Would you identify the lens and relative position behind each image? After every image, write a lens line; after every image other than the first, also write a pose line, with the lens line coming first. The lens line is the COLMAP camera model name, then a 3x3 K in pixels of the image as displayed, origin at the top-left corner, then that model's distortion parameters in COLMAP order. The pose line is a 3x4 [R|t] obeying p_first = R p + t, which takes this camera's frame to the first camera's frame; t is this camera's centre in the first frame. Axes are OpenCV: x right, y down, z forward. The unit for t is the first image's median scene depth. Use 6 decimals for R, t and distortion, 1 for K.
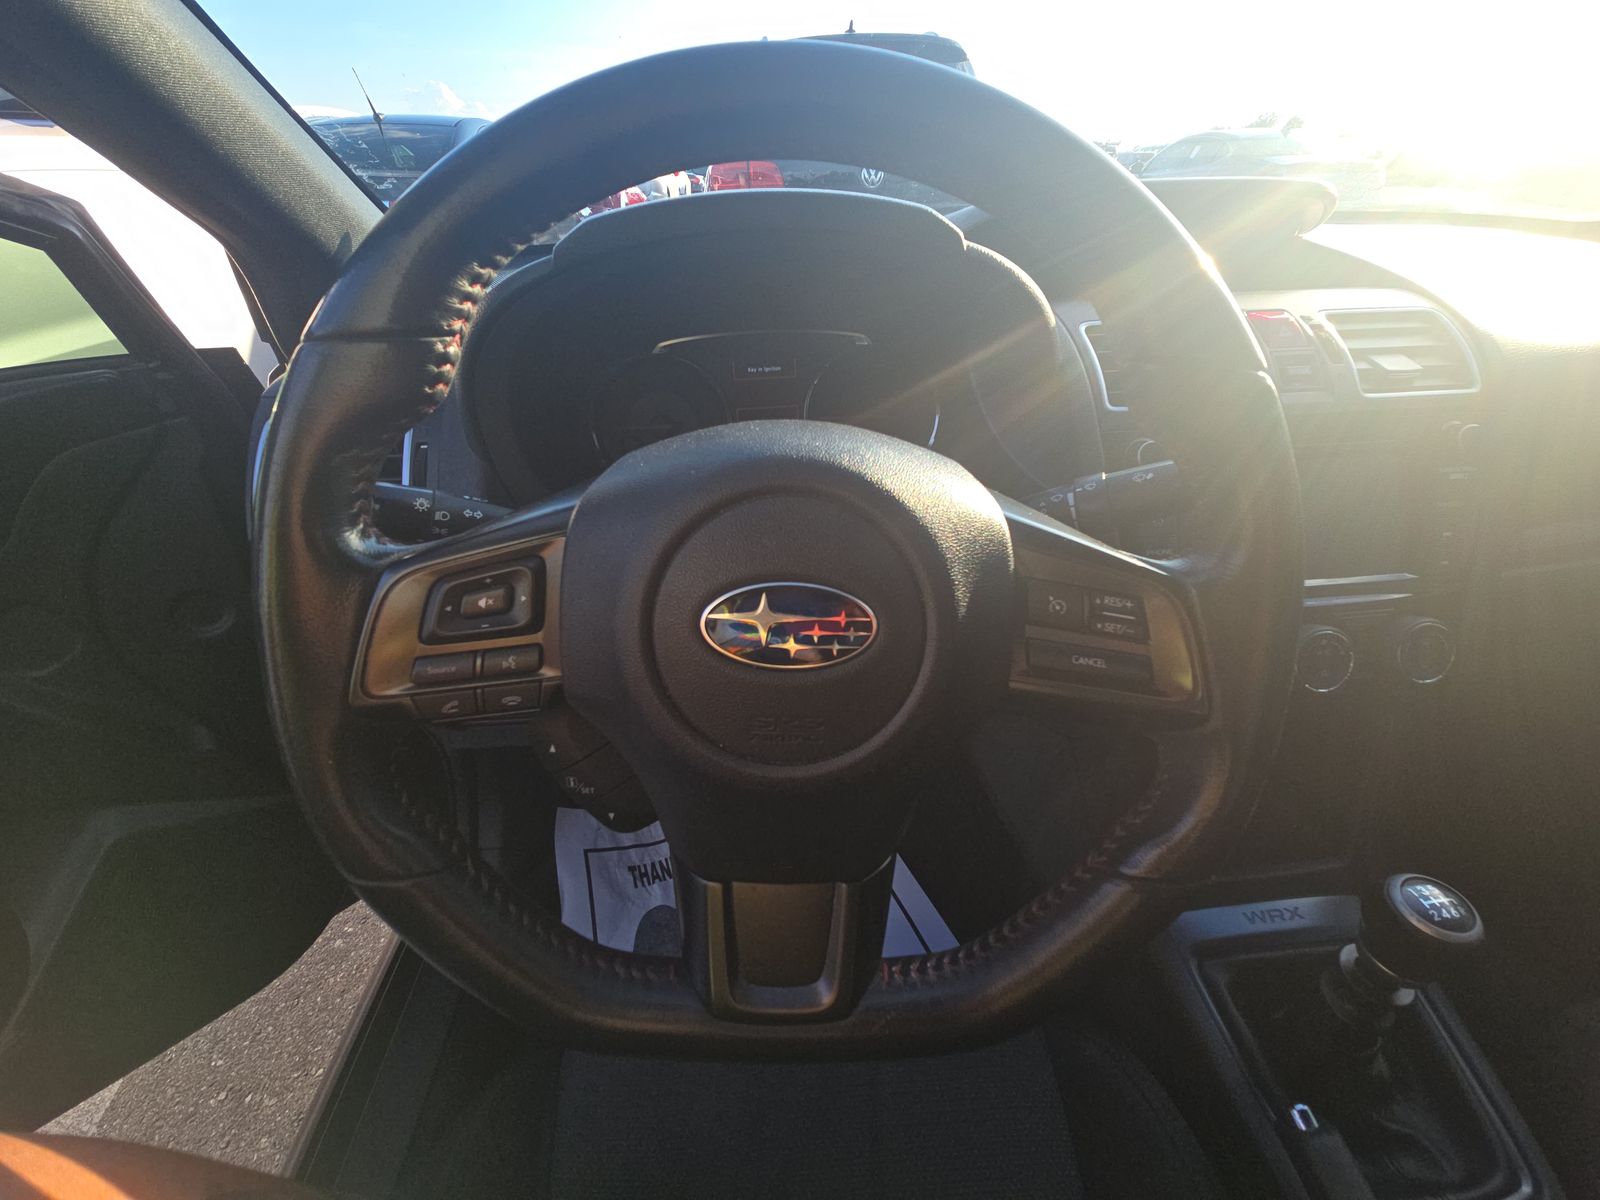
lens RADIAL K [[660.5, 0, 810.8], [0, 660.5, 601.9], [0, 0, 1]] dist [0.002621, -0.005111]
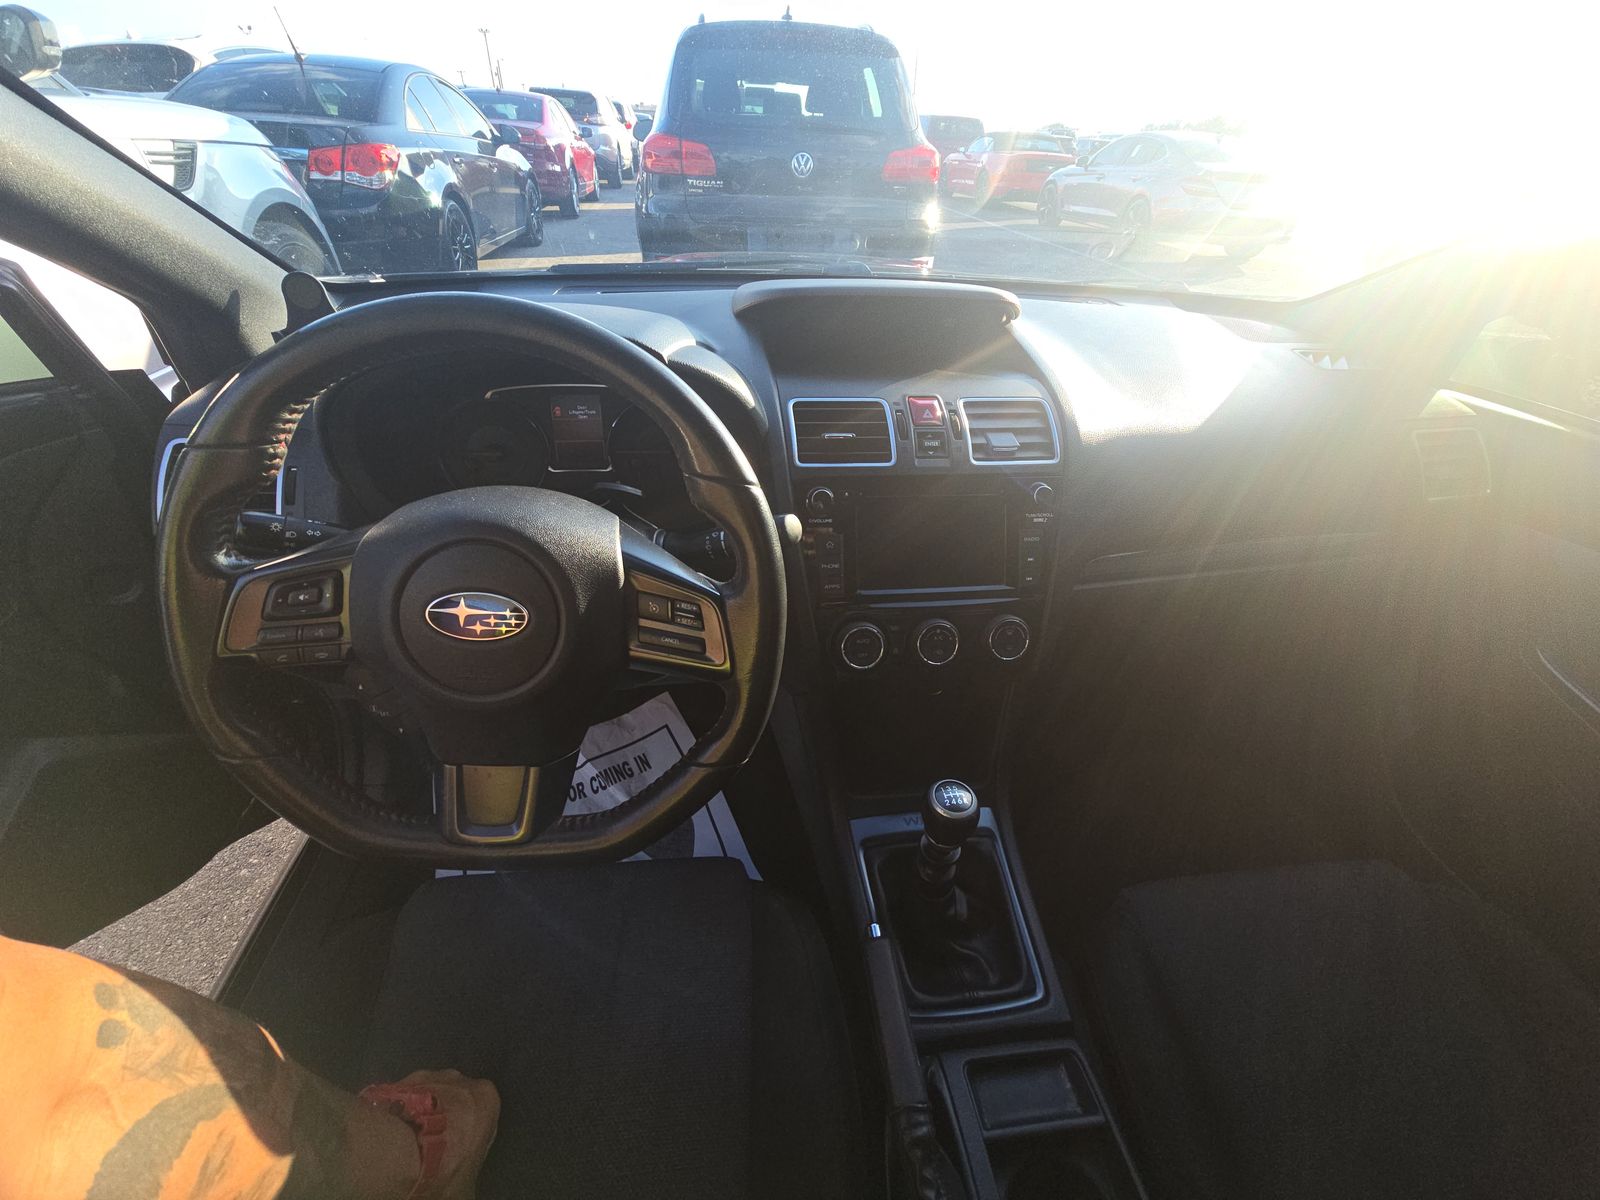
lens RADIAL K [[660.5, 0, 810.8], [0, 660.5, 601.9], [0, 0, 1]] dist [0.002621, -0.005111]
pose [[0.996764, 0.028231, 0.075257, 0.634104], [-0.031276, 0.998726, 0.039597, -0.088701], [-0.074043, -0.041823, 0.996378, -0.734594]]
